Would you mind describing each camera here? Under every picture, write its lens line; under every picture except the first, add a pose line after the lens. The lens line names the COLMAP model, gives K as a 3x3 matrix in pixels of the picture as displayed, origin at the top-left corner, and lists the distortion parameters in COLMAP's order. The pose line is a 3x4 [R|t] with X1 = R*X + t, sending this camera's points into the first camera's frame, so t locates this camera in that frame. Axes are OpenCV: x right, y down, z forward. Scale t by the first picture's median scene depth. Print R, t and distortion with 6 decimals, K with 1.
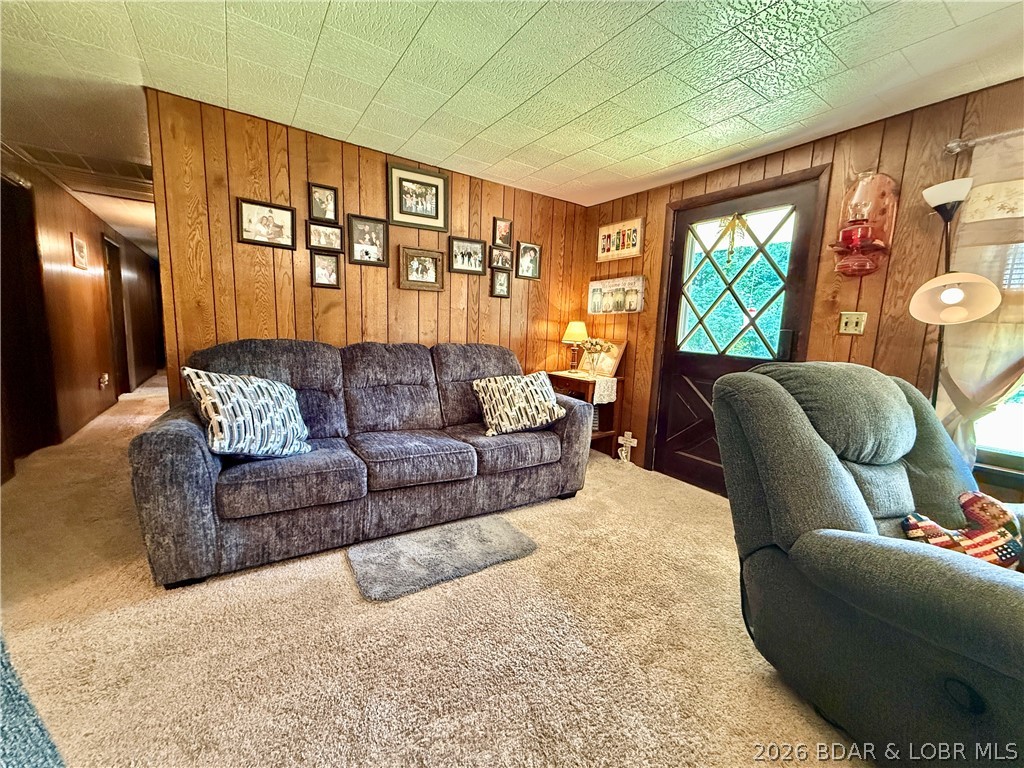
lens RADIAL K [[407.7, 0, 508.9], [0, 407.7, 384.0], [0, 0, 1]] dist [-0.000522, -0.000174]
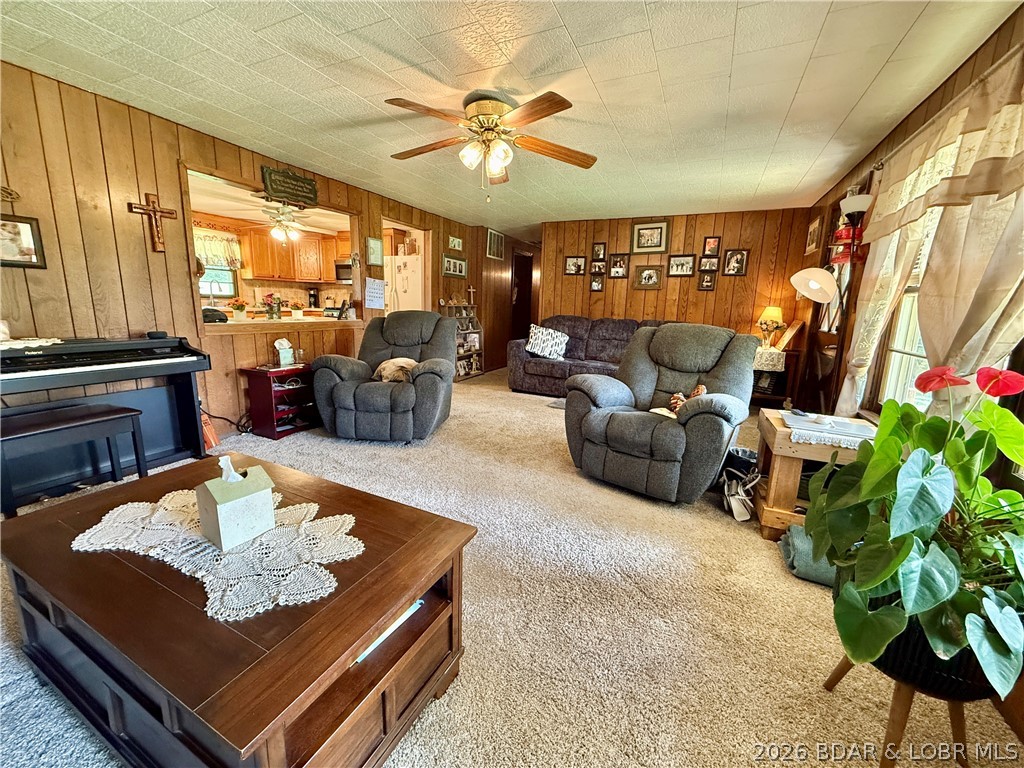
lens RADIAL K [[407.7, 0, 508.9], [0, 407.7, 384.0], [0, 0, 1]] dist [-0.000522, -0.000174]
pose [[0.514122, 0.146635, -0.845090, 1.047972], [-0.126128, 0.987492, 0.094612, 0.081418], [0.848393, 0.057947, 0.526186, -0.407810]]
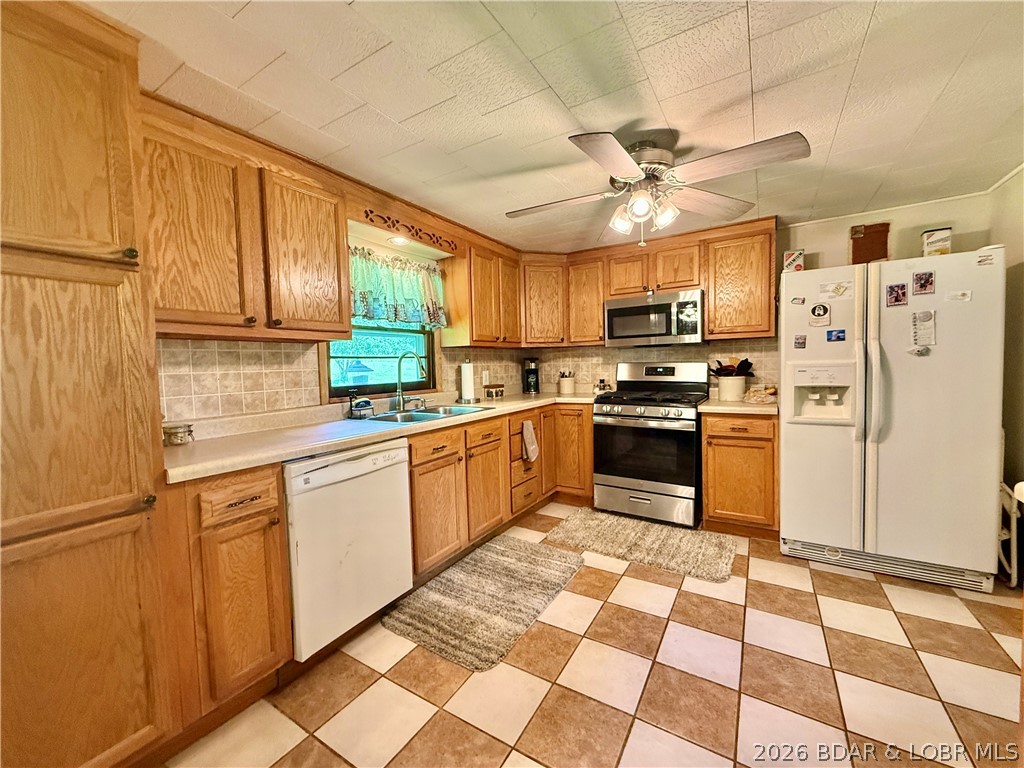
lens RADIAL K [[407.7, 0, 508.9], [0, 407.7, 384.0], [0, 0, 1]] dist [-0.000522, -0.000174]
pose [[0.409796, -0.002044, -0.912175, -0.622308], [-0.081990, 0.995867, -0.039066, 0.033336], [0.908485, 0.090798, 0.407935, -0.783391]]
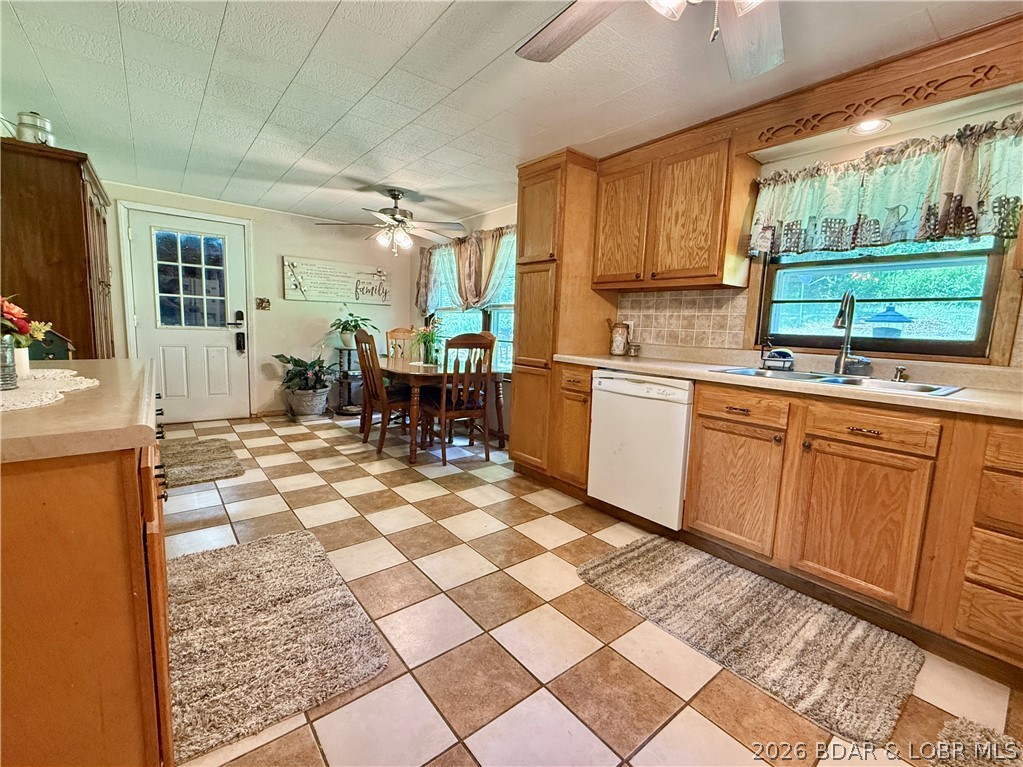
lens RADIAL K [[444.2, 0, 511.5], [0, 444.2, 383.5], [0, 0, 1]] dist [0.002132, -0.000288]
pose [[-0.993556, -0.059303, -0.096590, -0.966648], [-0.082721, 0.961988, 0.260261, -0.054463], [0.077484, 0.266574, -0.960695, 0.051805]]
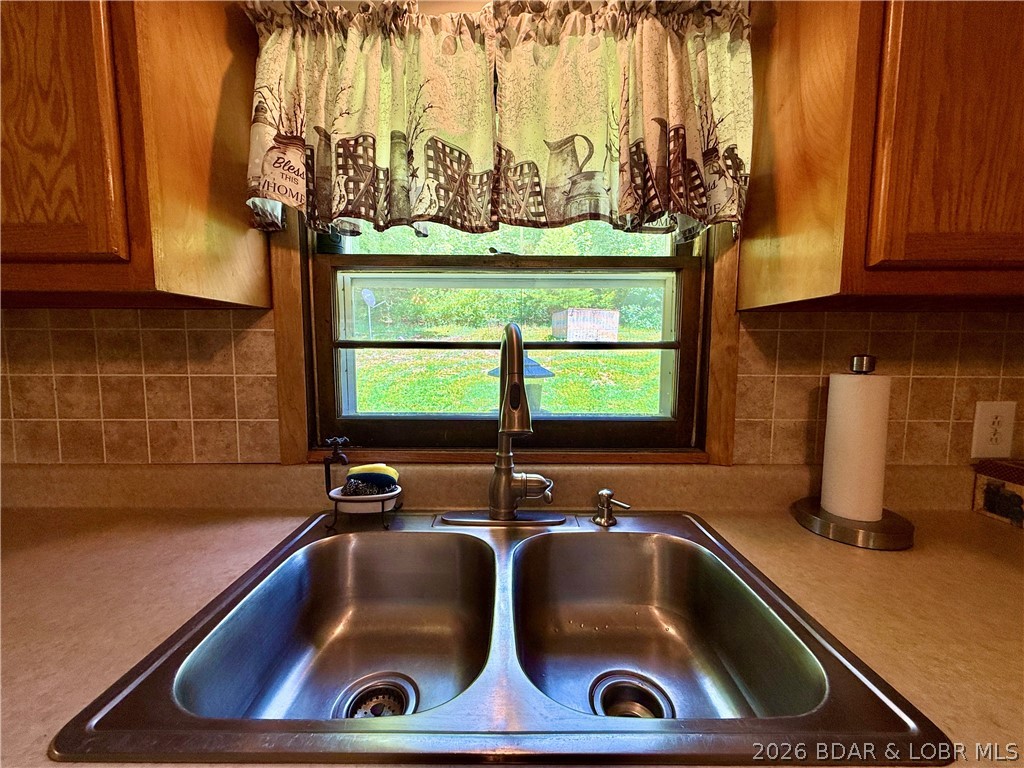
lens RADIAL K [[407.7, 0, 508.9], [0, 407.7, 384.0], [0, 0, 1]] dist [-0.000522, -0.000174]
pose [[-0.551197, 0.034032, -0.833681, -1.341993], [-0.135651, 0.982220, 0.129783, -0.055219], [0.823274, 0.184625, -0.536780, -0.477203]]
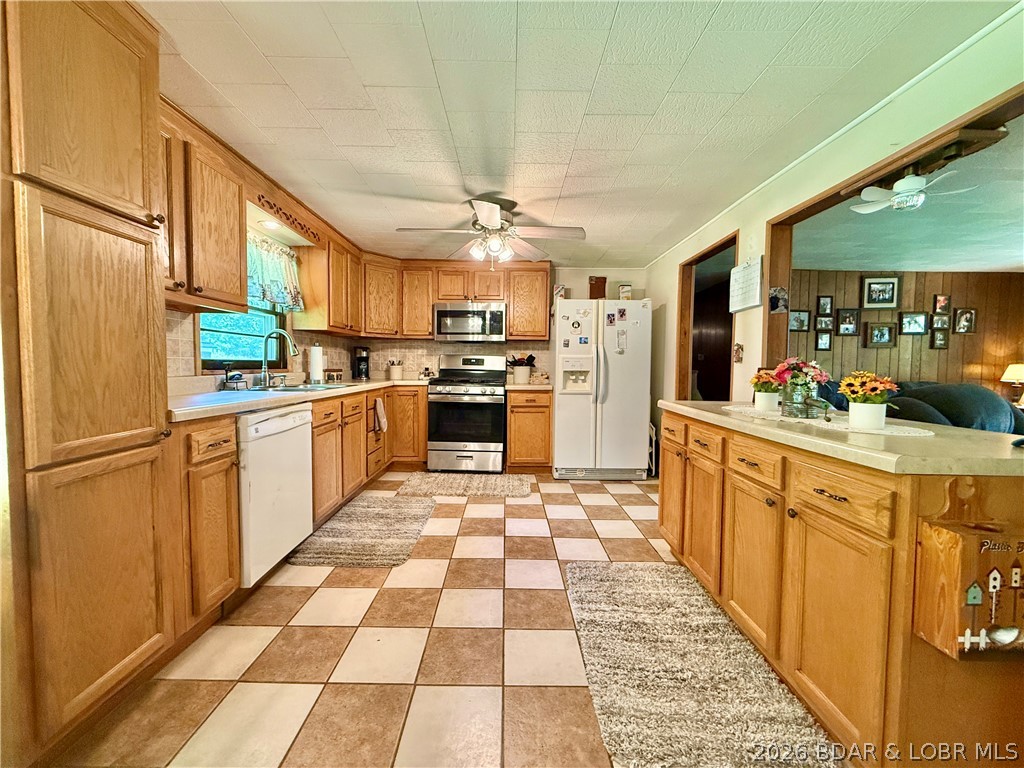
lens RADIAL K [[407.7, 0, 508.9], [0, 407.7, 384.0], [0, 0, 1]] dist [-0.000522, -0.000174]
pose [[0.832535, -0.001037, -0.553972, -0.552127], [-0.055125, 0.994880, -0.084706, 0.123742], [0.551223, 0.101058, 0.828215, -1.111230]]
